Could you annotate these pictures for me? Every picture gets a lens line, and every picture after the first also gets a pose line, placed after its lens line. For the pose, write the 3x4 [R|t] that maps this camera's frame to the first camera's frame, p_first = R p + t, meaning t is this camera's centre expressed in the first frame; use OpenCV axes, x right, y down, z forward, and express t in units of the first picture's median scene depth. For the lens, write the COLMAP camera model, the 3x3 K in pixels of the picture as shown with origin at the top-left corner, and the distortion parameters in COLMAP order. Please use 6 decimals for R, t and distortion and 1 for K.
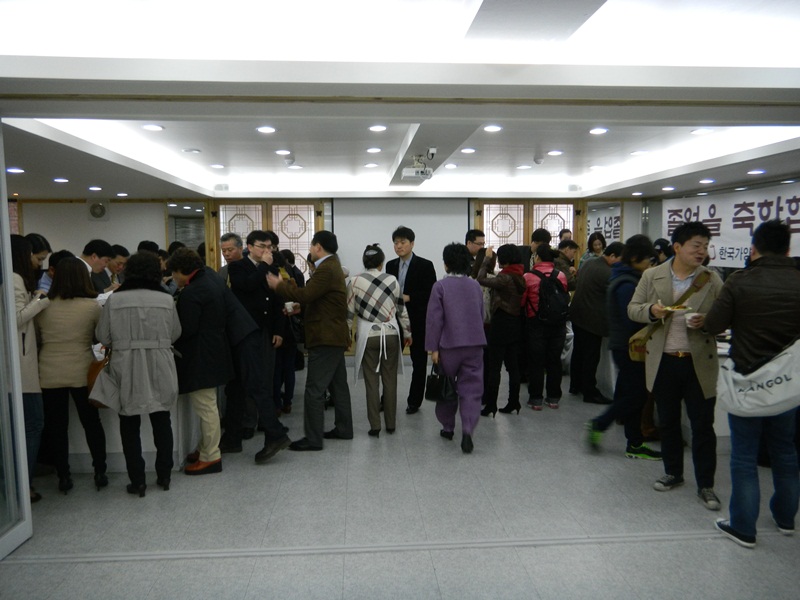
lens RADIAL K [[623.7, 0, 396.2], [0, 623.7, 294.0], [0, 0, 1]] dist [-0.039114, 0.024832]
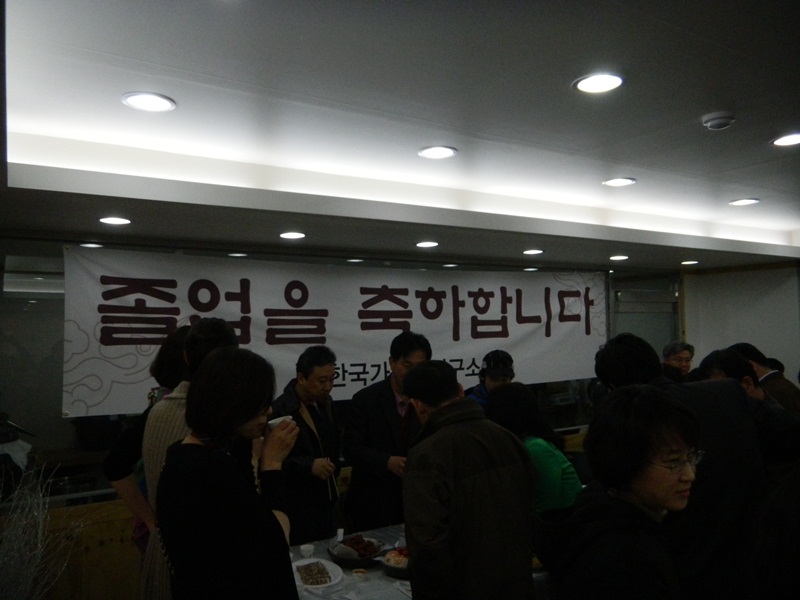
lens RADIAL K [[623.7, 0, 397.0], [0, 623.7, 299.3], [0, 0, 1]] dist [-0.039114, 0.024832]
pose [[-0.452193, 0.053213, 0.890331, 0.021944], [0.083032, 0.996395, -0.017380, -0.122267], [-0.888047, 0.066067, -0.454981, 1.239190]]
